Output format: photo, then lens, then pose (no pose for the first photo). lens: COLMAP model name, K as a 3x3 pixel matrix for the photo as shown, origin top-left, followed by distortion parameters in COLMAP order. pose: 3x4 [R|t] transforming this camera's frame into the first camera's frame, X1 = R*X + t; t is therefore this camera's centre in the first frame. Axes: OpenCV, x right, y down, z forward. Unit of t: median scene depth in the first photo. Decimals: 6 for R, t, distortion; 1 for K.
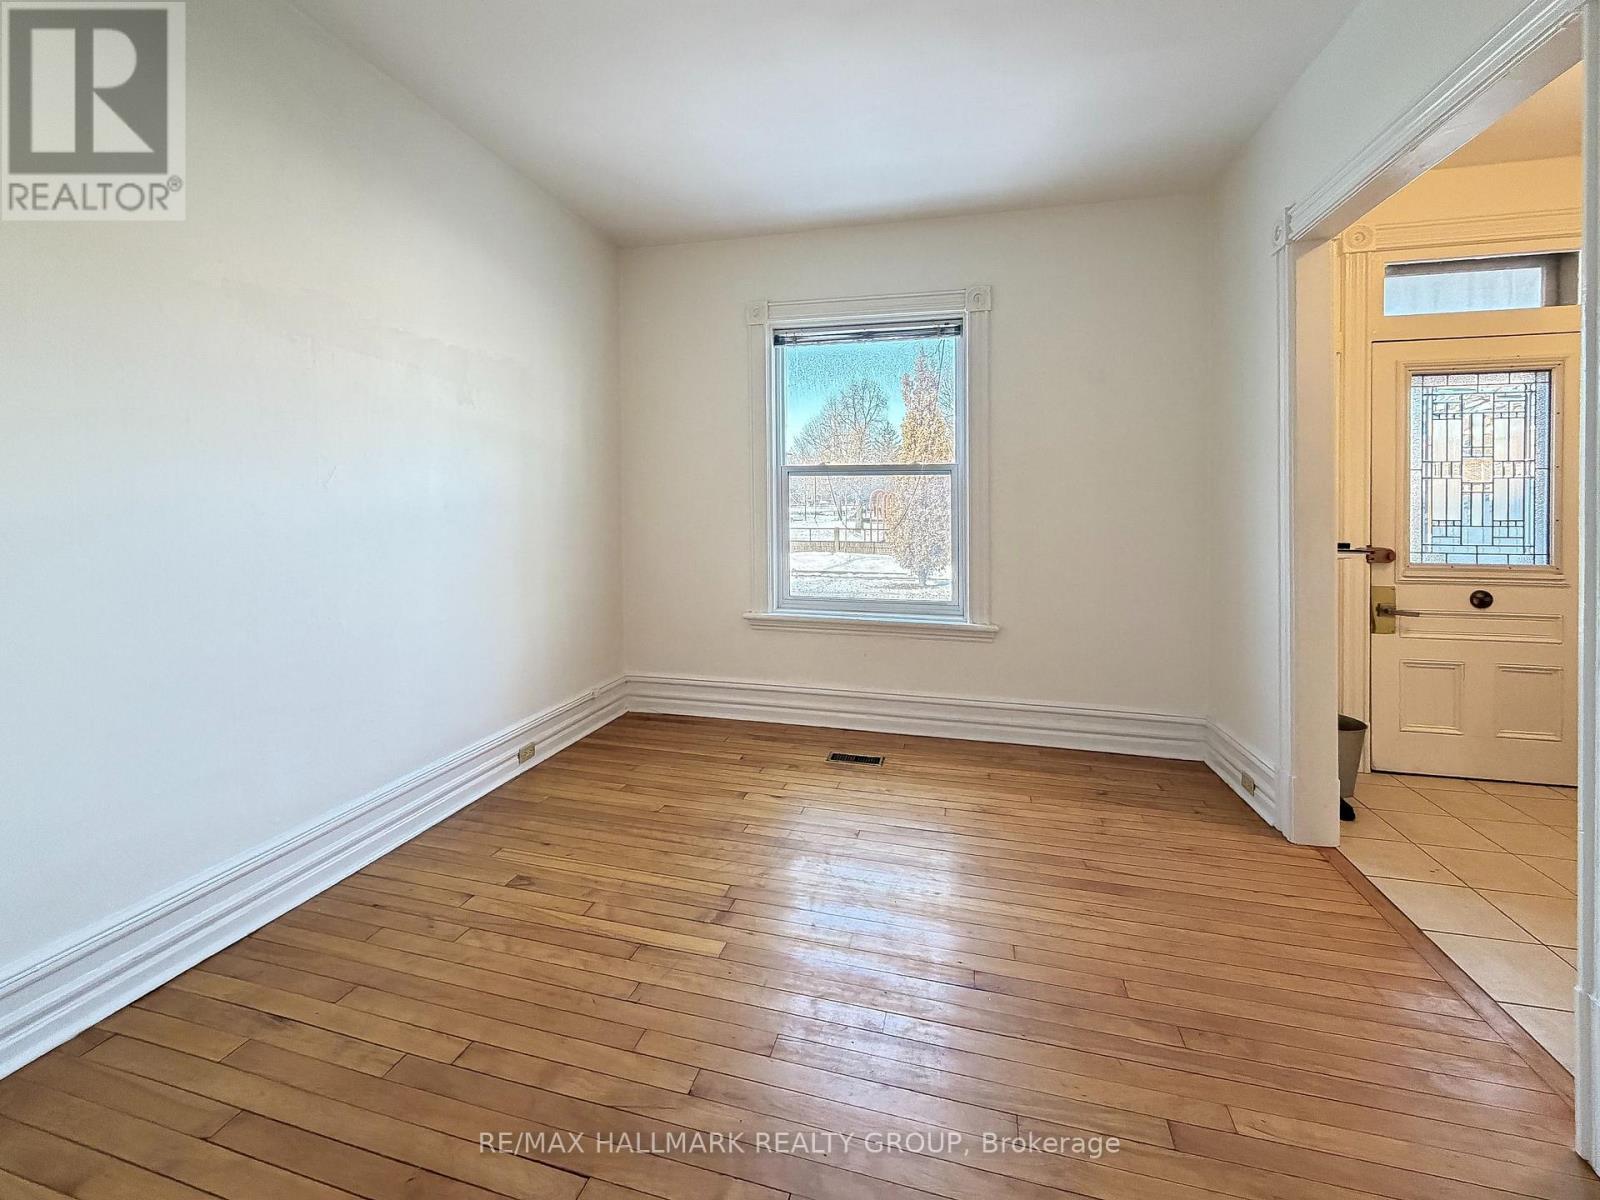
lens RADIAL K [[689.8, 0, 785.7], [0, 689.8, 508.6], [0, 0, 1]] dist [-0.000609, 0.000395]
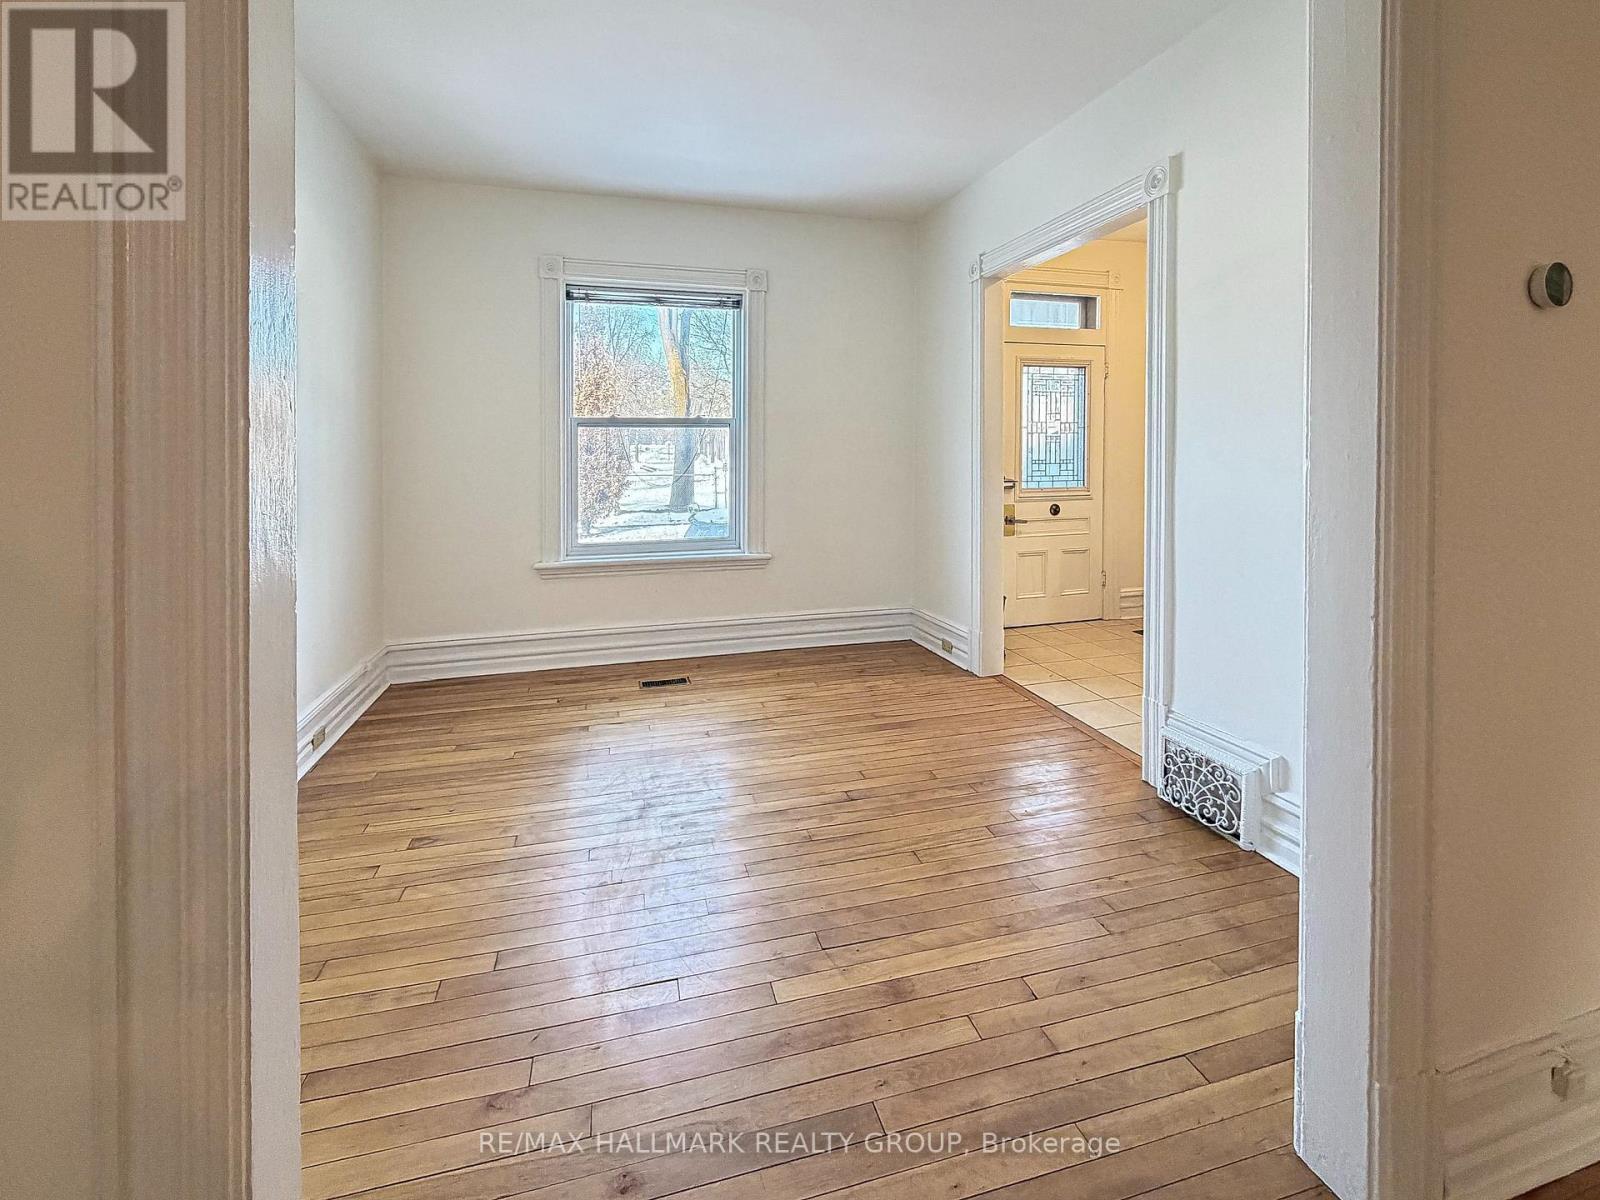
lens RADIAL K [[724.5, 0, 792.8], [0, 724.5, 462.7], [0, 0, 1]] dist [-0.000648, -0.000177]
pose [[0.861222, -0.018490, 0.507893, -0.335860], [0.012247, 0.999803, 0.015631, -0.009049], [-0.508082, -0.007241, 0.861278, -0.121121]]
